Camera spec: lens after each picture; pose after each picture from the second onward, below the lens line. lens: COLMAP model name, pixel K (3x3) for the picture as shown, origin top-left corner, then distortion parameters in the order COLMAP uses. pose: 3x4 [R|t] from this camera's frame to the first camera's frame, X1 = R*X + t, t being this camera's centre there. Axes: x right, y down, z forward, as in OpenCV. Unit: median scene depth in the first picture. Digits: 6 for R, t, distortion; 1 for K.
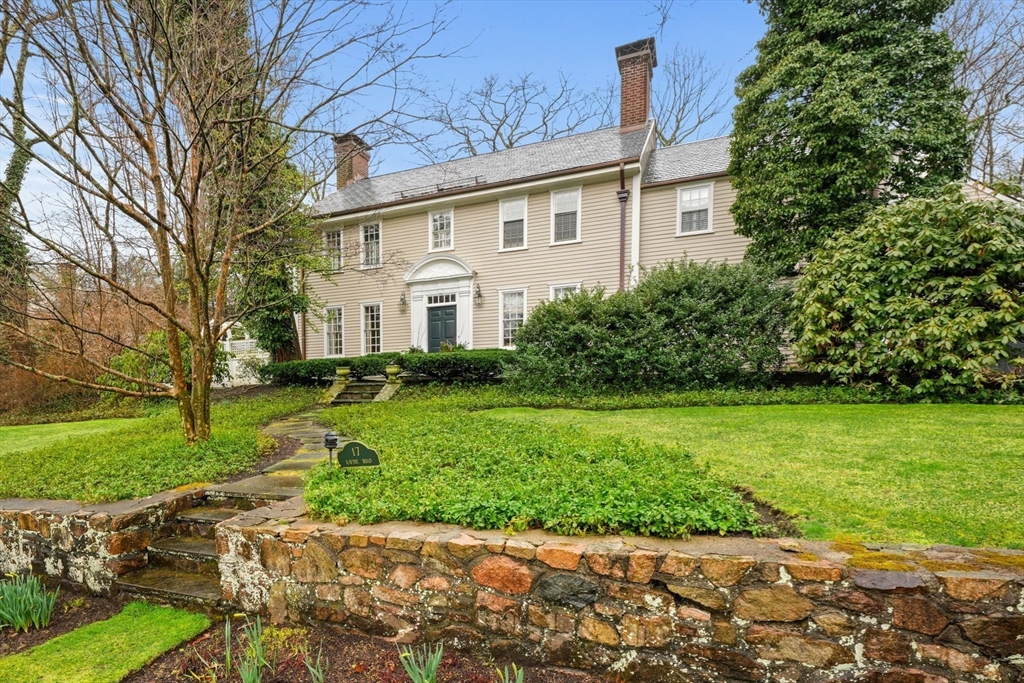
lens RADIAL K [[455.2, 0, 512.0], [0, 455.2, 399.4], [0, 0, 1]] dist [0.000444, 0.000330]
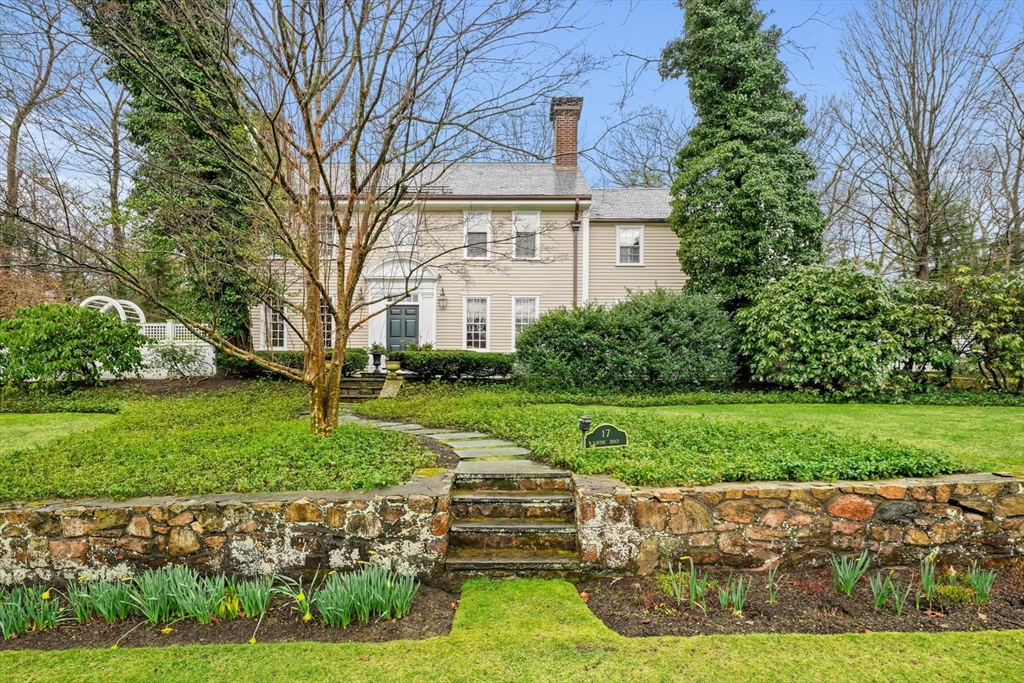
lens RADIAL K [[446.9, 0, 511.9], [0, 446.9, 379.5], [0, 0, 1]] dist [0.000098, 0.000254]
pose [[0.941641, 0.033042, 0.334992, -1.060428], [-0.014325, 0.998203, -0.058192, 0.052660], [-0.336312, 0.049997, 0.940422, 0.003784]]
